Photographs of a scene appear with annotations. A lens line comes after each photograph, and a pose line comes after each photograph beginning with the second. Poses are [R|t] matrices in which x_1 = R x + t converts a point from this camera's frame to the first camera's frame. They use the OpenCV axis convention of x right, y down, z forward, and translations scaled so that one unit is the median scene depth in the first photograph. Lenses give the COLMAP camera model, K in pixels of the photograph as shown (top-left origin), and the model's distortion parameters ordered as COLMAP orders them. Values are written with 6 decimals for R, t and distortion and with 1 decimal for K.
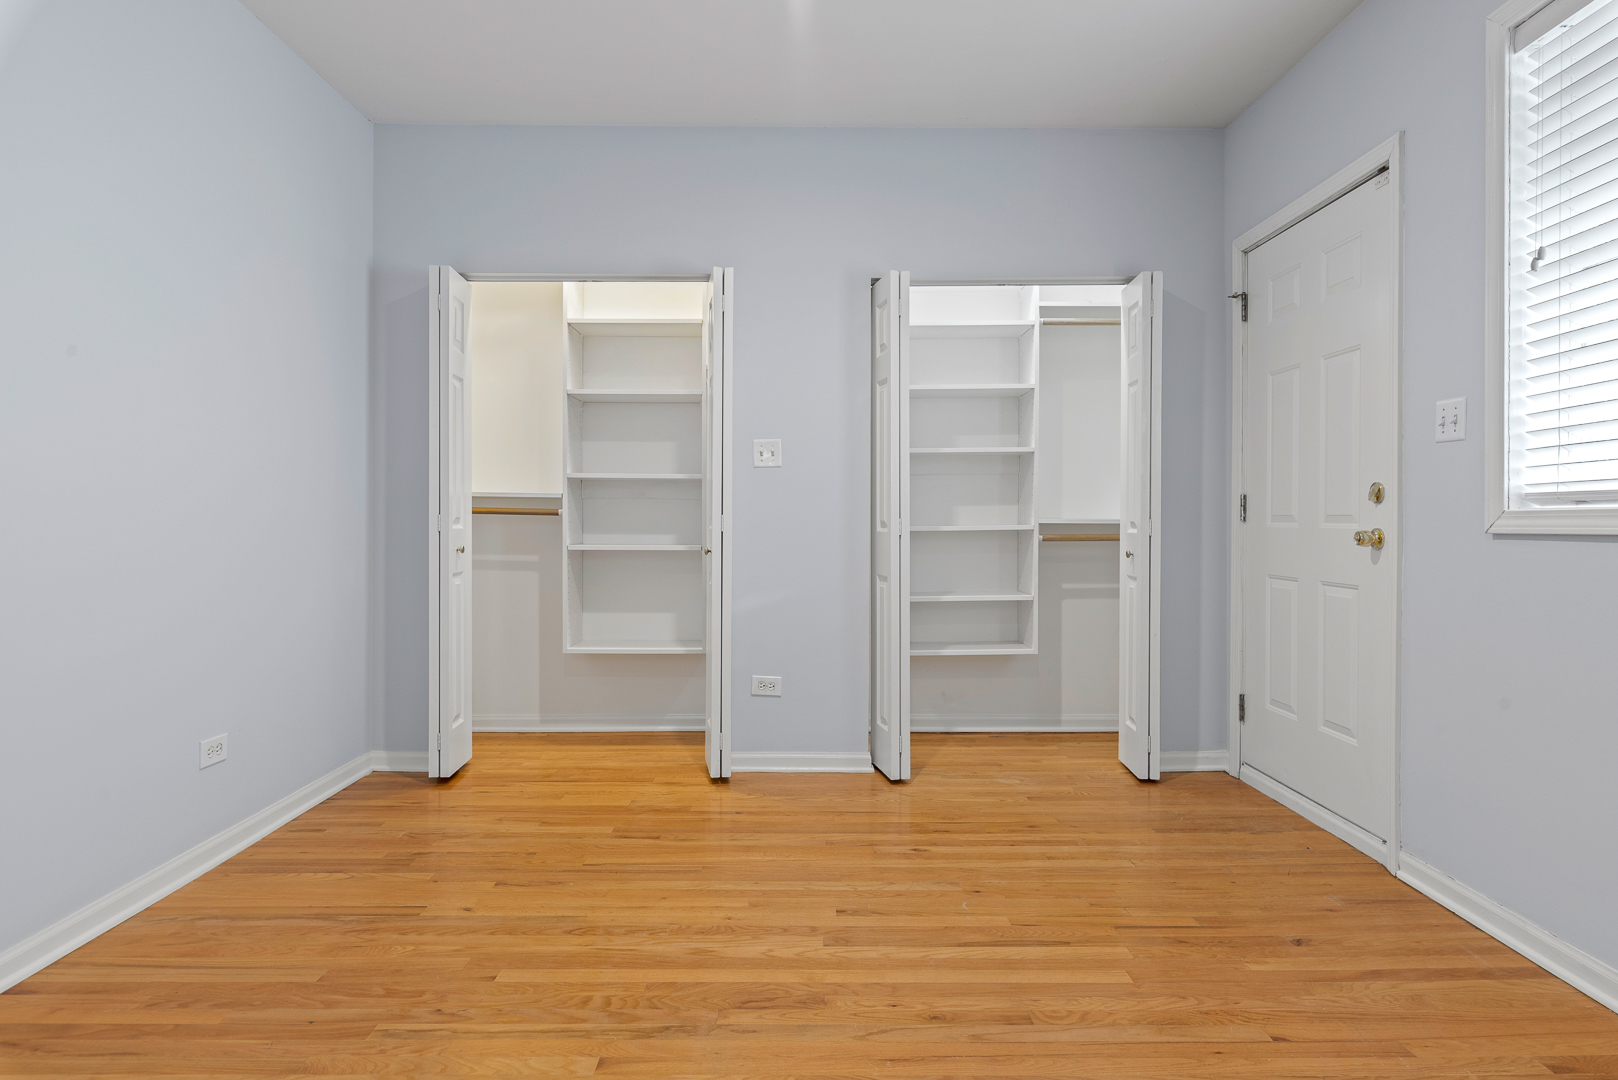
lens RADIAL K [[898.9, 0, 824.8], [0, 898.9, 522.2], [0, 0, 1]] dist [0.001742, 0.002564]
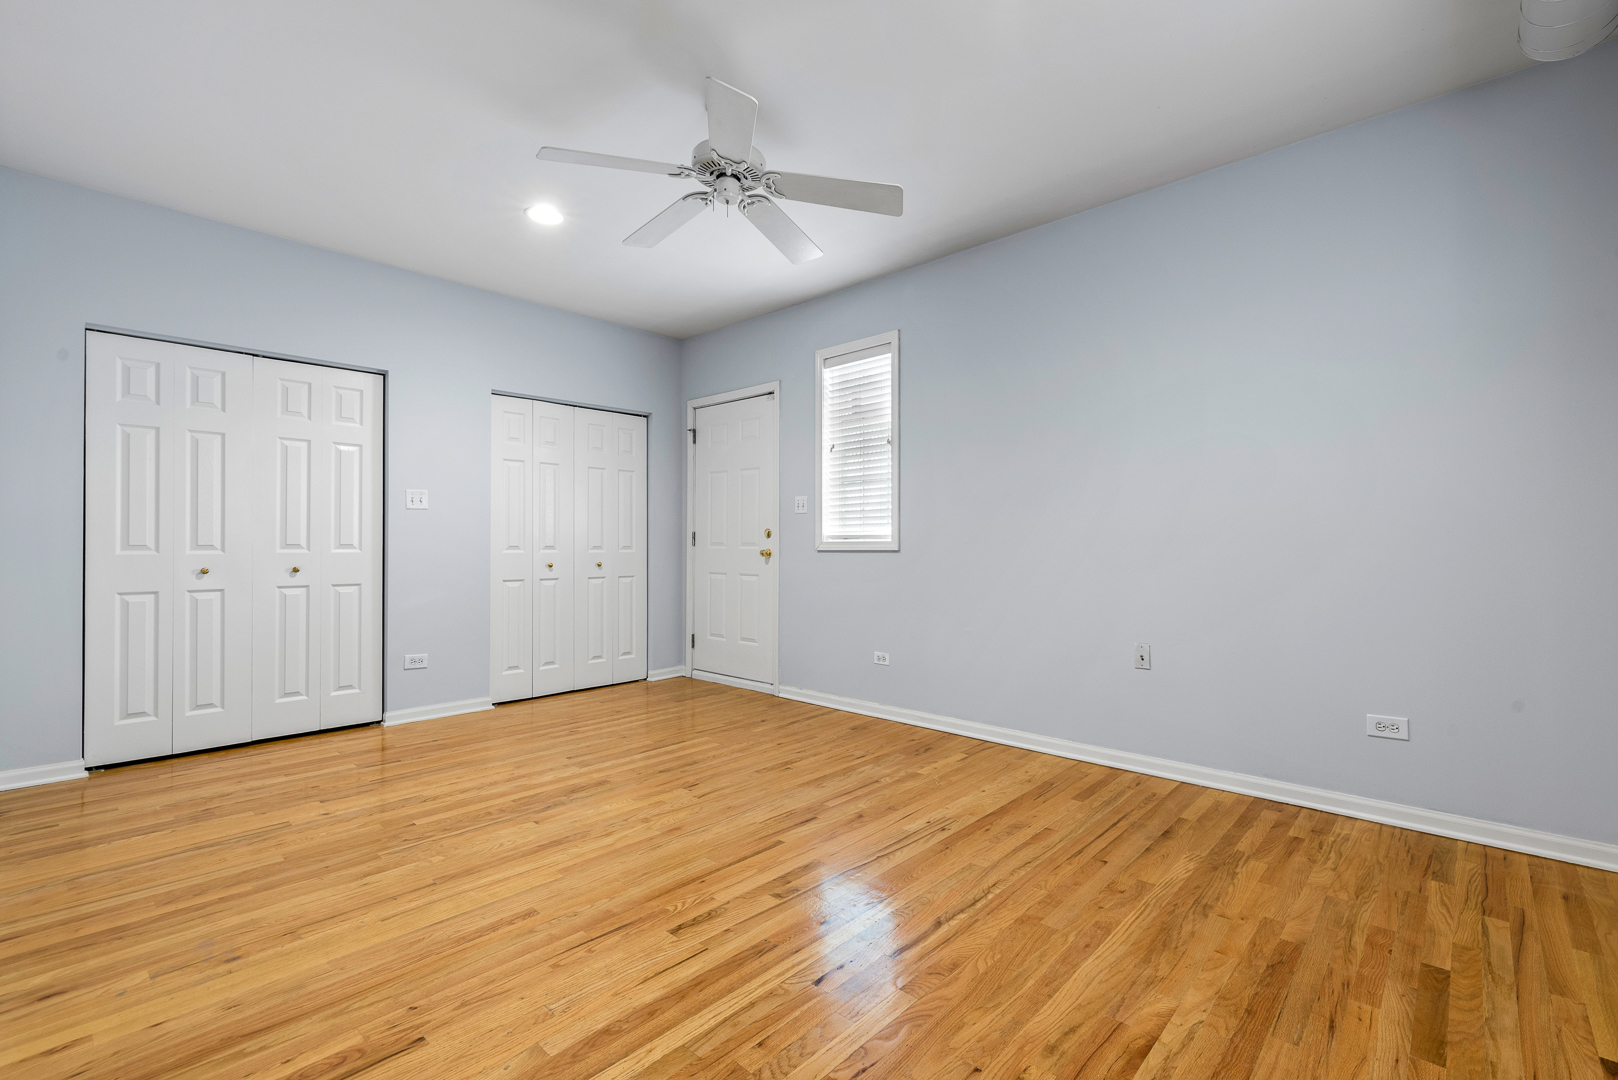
lens RADIAL K [[711.7, 0, 810.1], [0, 711.7, 548.3], [0, 0, 1]] dist [0.004119, 0.000156]
pose [[0.694849, -0.007723, 0.719114, -0.710710], [0.003194, 0.999966, 0.007653, -0.009261], [-0.719149, -0.003021, 0.694850, -0.389220]]
